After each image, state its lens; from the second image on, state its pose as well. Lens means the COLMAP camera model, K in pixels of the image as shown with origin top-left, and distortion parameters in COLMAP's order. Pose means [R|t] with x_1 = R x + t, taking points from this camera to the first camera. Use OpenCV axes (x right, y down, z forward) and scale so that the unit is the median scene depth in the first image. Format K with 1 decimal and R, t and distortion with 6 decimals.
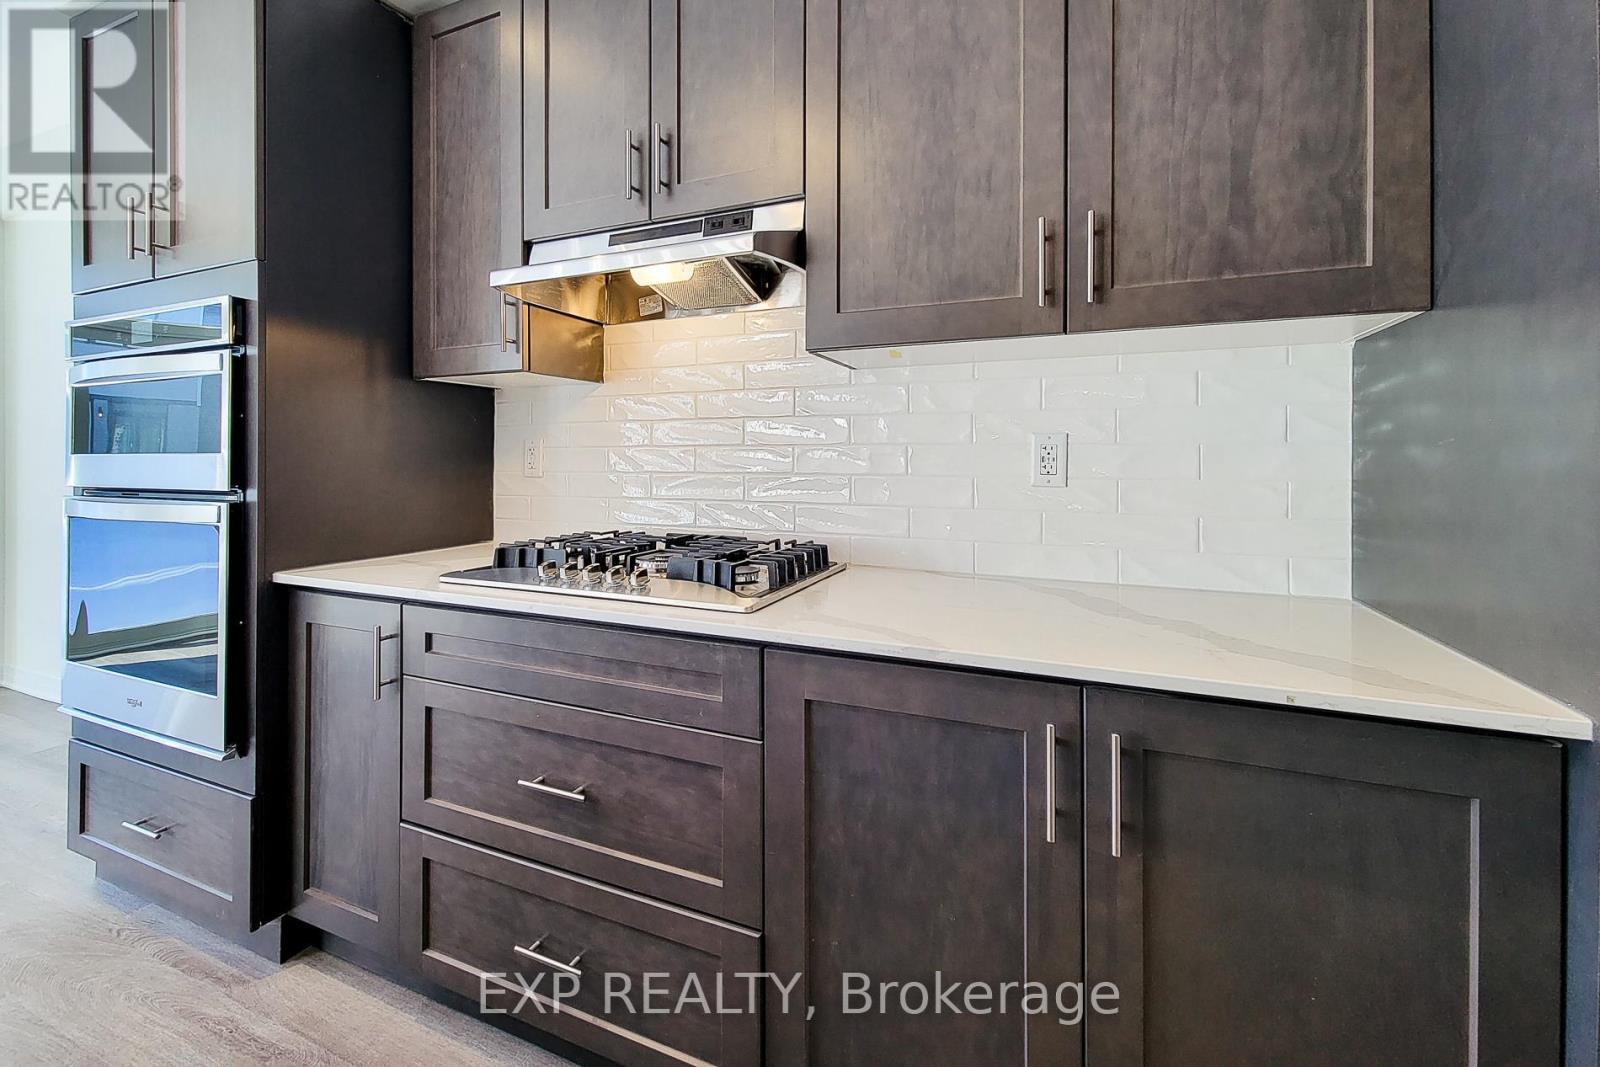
lens RADIAL K [[659.6, 0, 797.9], [0, 659.6, 459.4], [0, 0, 1]] dist [-0.000037, 0.000044]
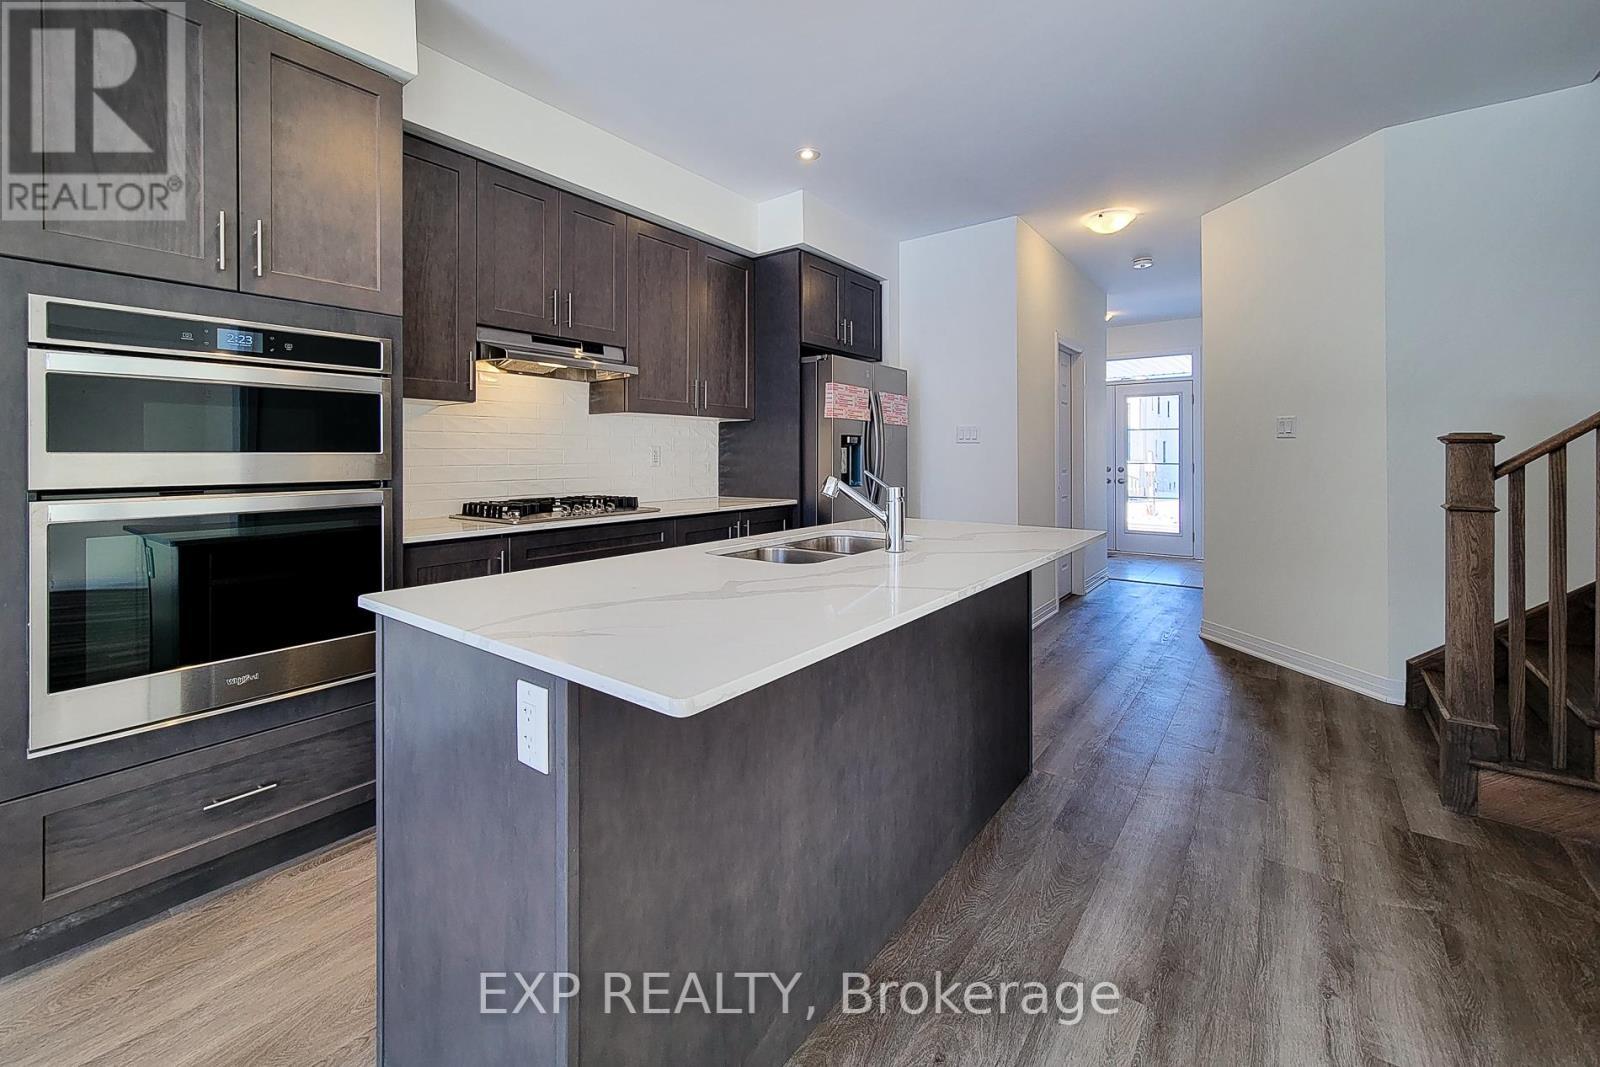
lens RADIAL K [[650.3, 0, 780.3], [0, 650.3, 453.5], [0, 0, 1]] dist [0.001027, 0.000925]
pose [[0.257946, 0.003567, 0.966153, -2.108782], [0.003742, 0.999982, -0.004691, 0.004081], [-0.966152, 0.004826, 0.257928, -0.164545]]
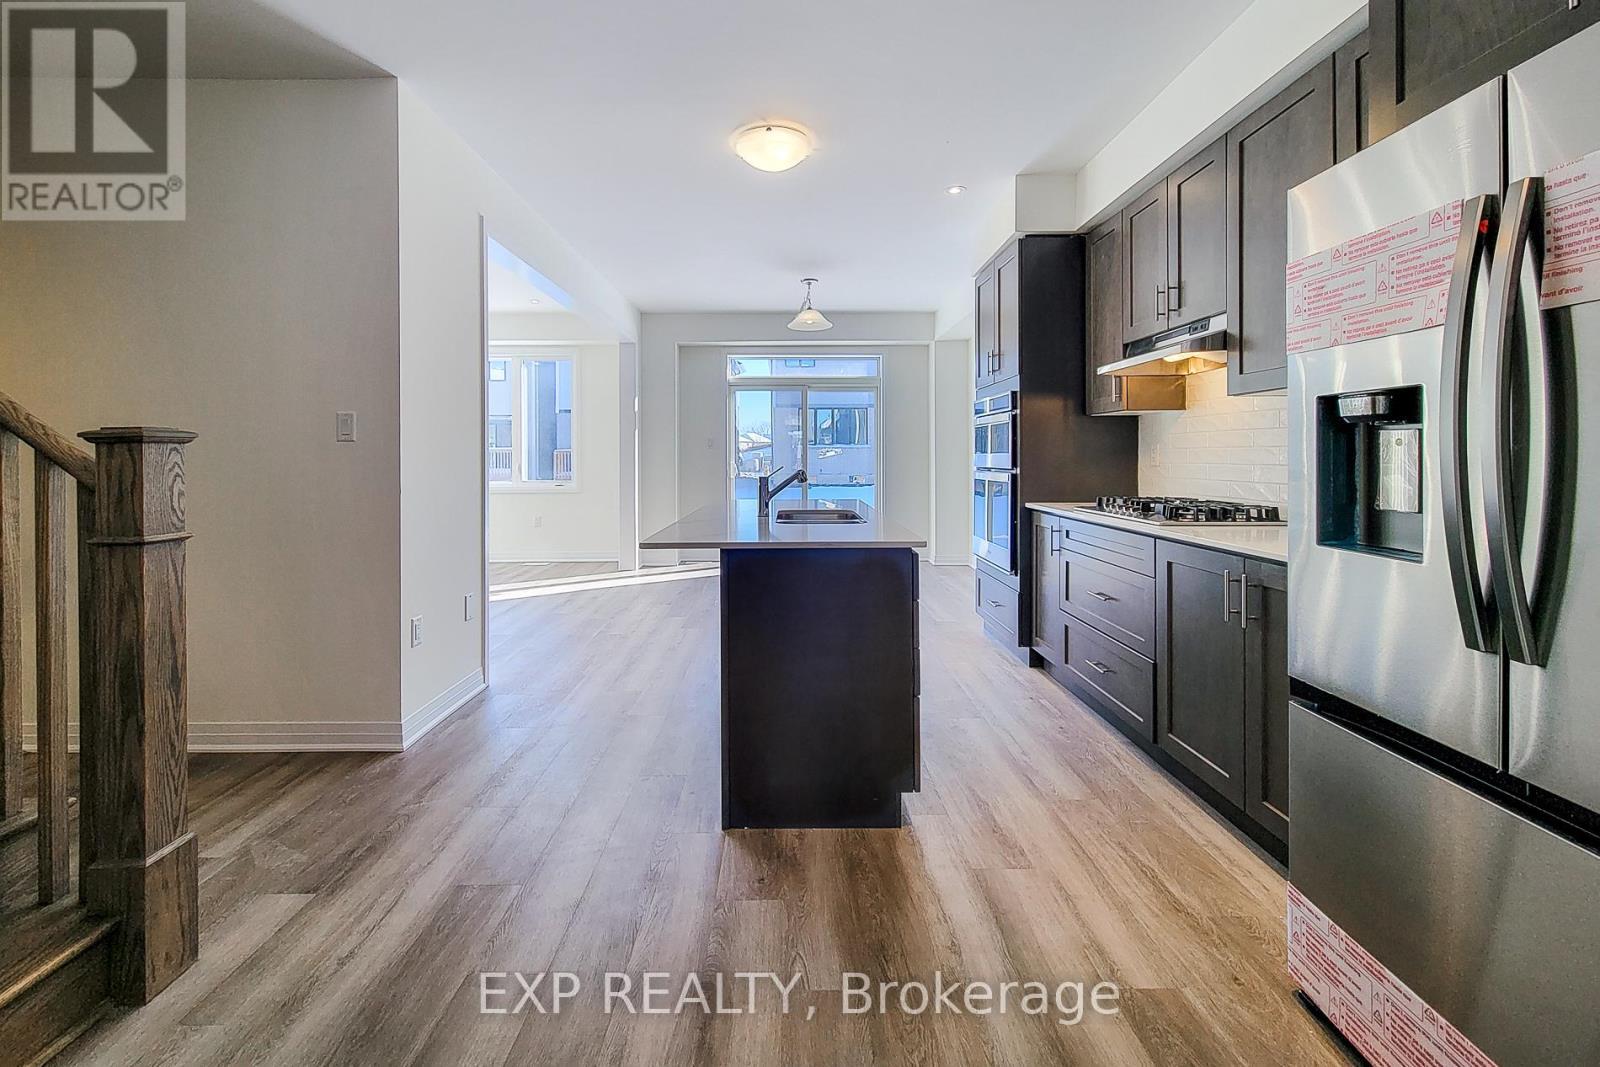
lens RADIAL K [[669.5, 0, 801.9], [0, 669.5, 460.0], [0, 0, 1]] dist [0.003228, 0.000665]
pose [[0.414443, 0.004815, -0.910063, 1.184637], [0.000498, 0.999985, 0.005518, 0.003493], [0.910075, -0.002740, 0.414434, -0.820525]]
